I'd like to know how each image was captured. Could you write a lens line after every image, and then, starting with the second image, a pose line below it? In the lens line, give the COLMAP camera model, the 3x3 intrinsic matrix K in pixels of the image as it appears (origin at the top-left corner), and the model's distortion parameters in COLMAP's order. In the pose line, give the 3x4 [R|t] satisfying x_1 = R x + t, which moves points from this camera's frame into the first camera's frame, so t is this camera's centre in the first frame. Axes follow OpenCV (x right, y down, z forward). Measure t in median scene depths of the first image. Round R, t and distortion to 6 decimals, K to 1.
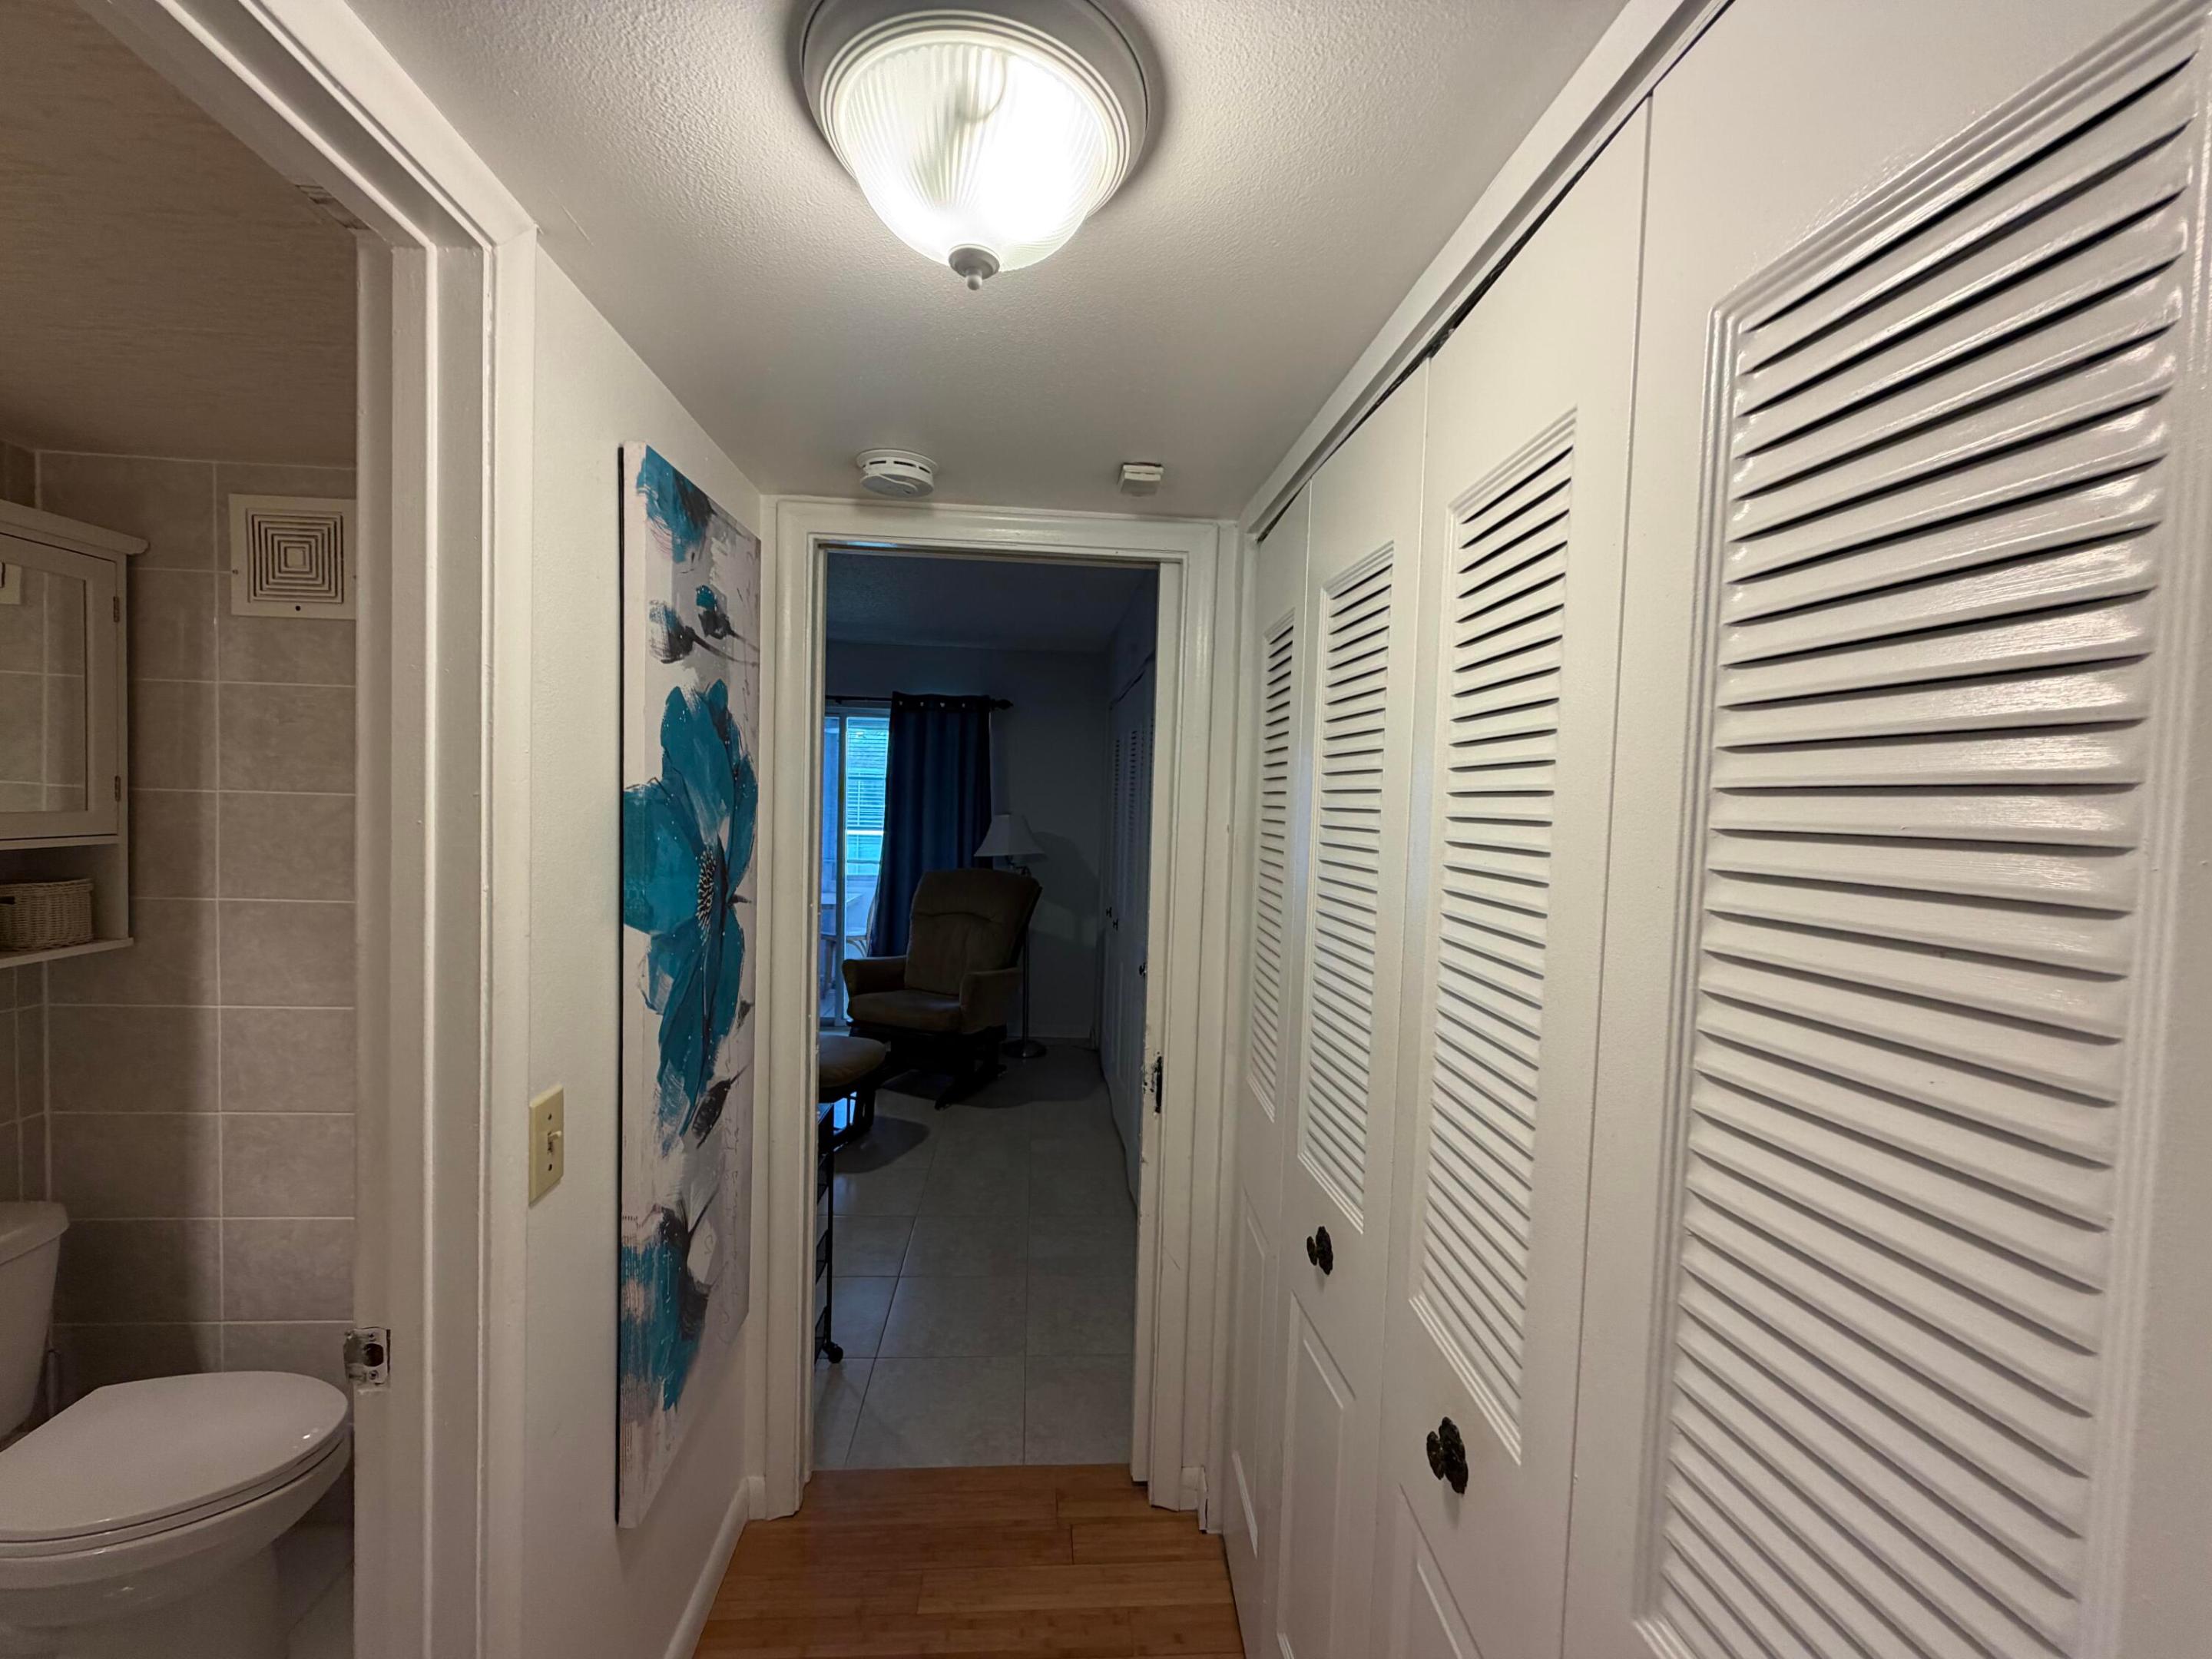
lens RADIAL K [[882.3, 0, 1102.1], [0, 882.3, 829.4], [0, 0, 1]] dist [-0.002120, 0.000586]
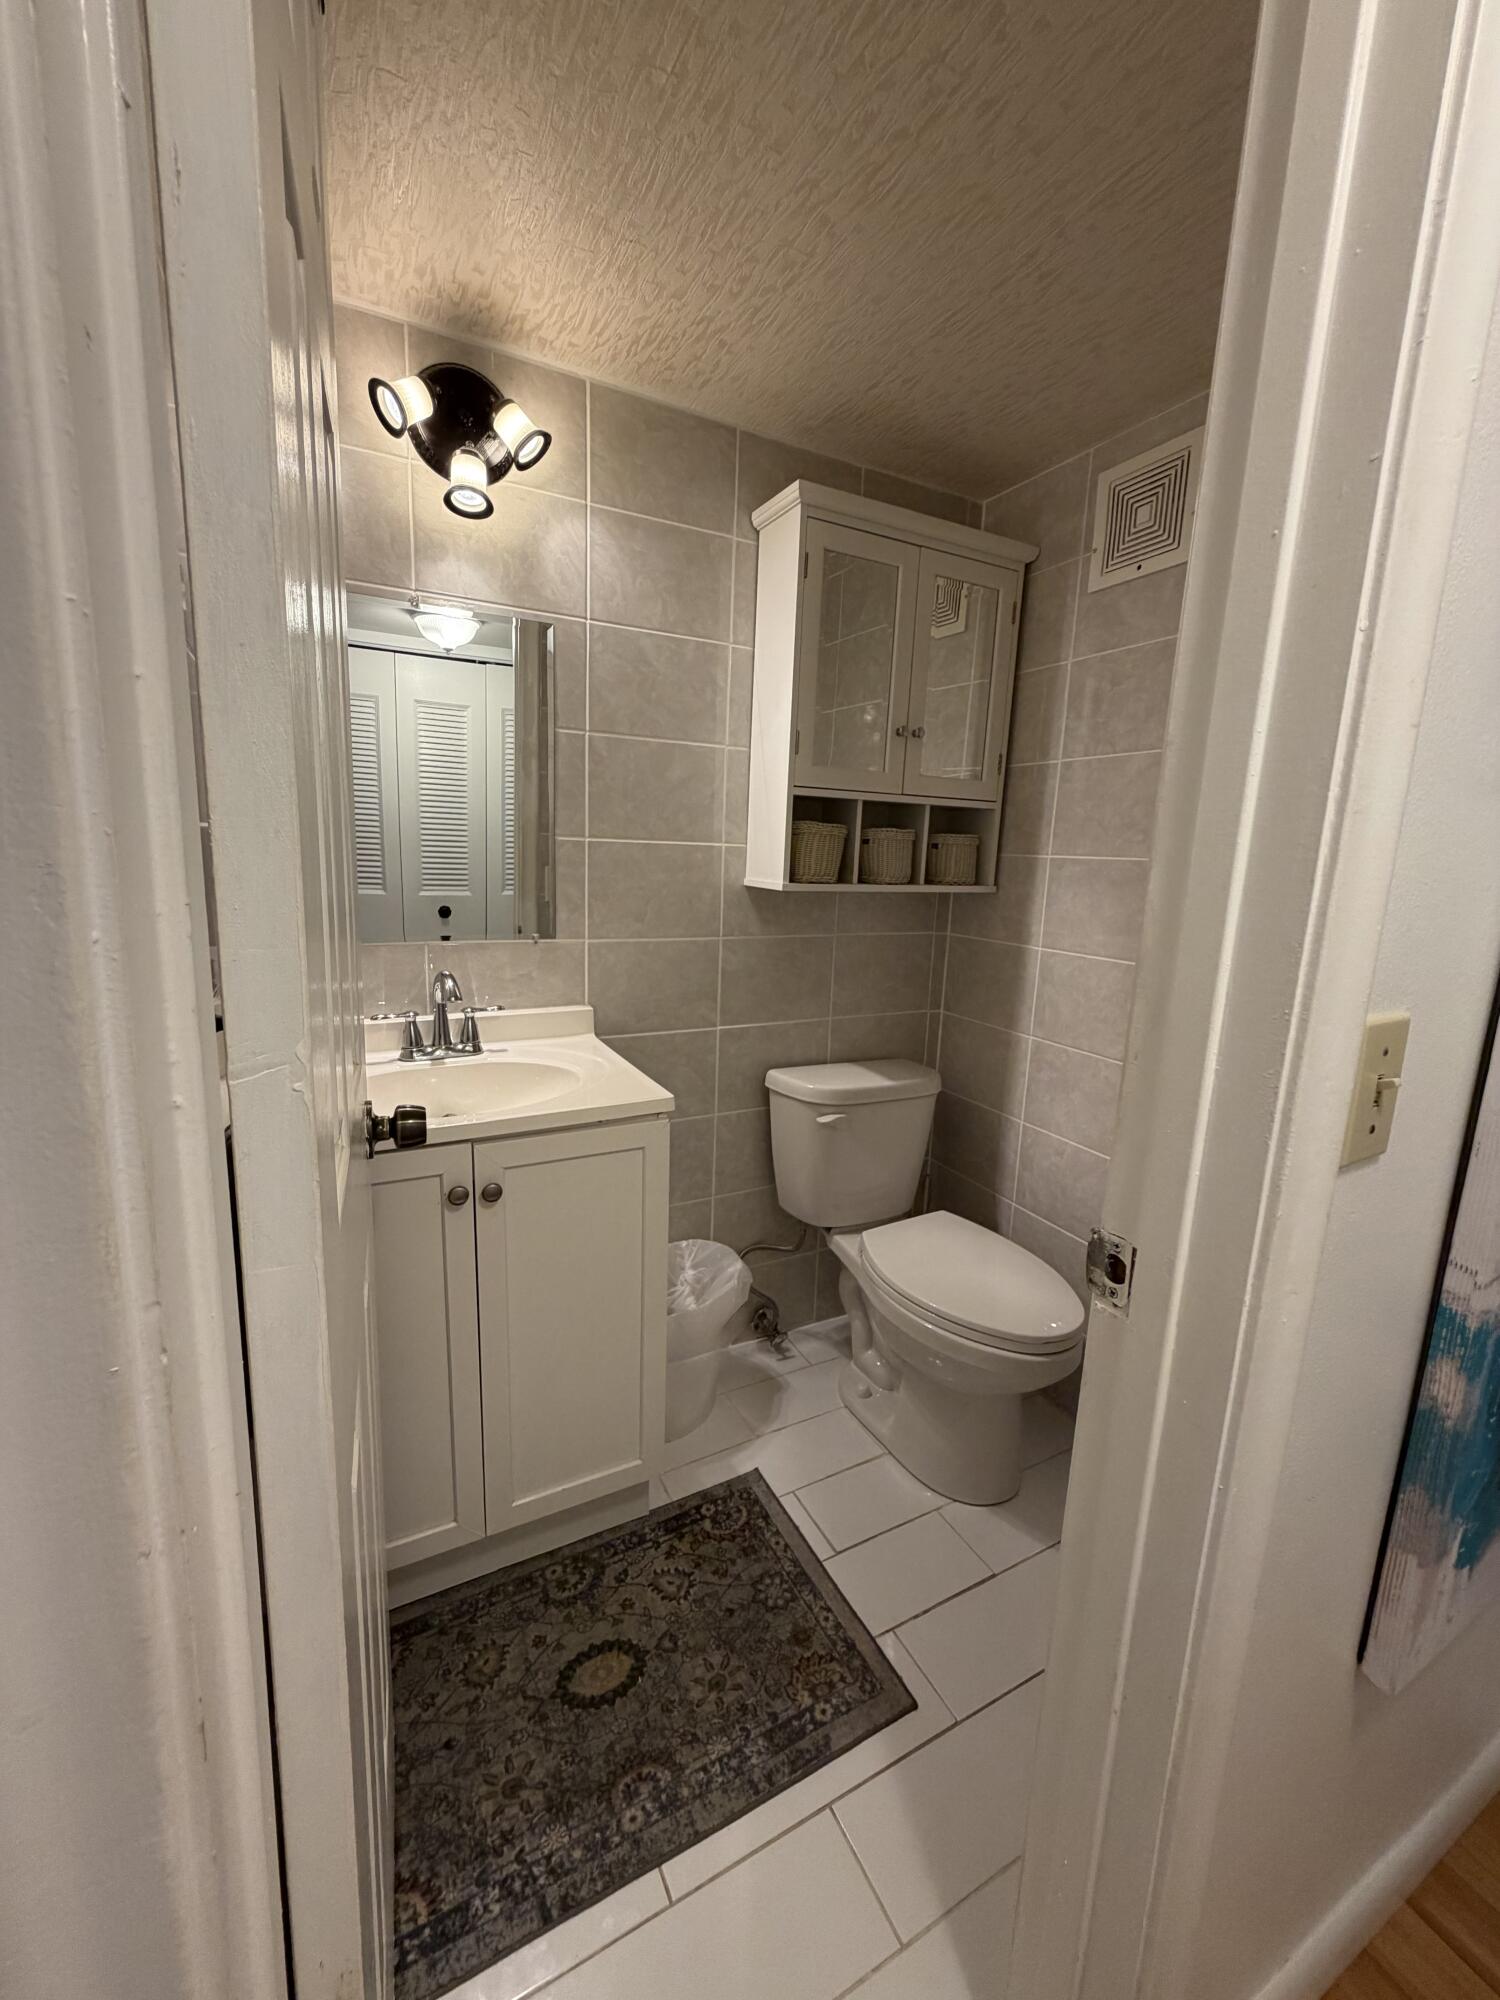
lens RADIAL K [[797.7, 0, 746.9], [0, 797.7, 993.8], [0, 0, 1]] dist [-0.002120, 0.000586]
pose [[0.396389, 0.148329, -0.906021, -0.179942], [-0.061875, 0.988935, 0.134833, 0.144369], [0.915995, 0.002614, 0.401180, 0.212005]]
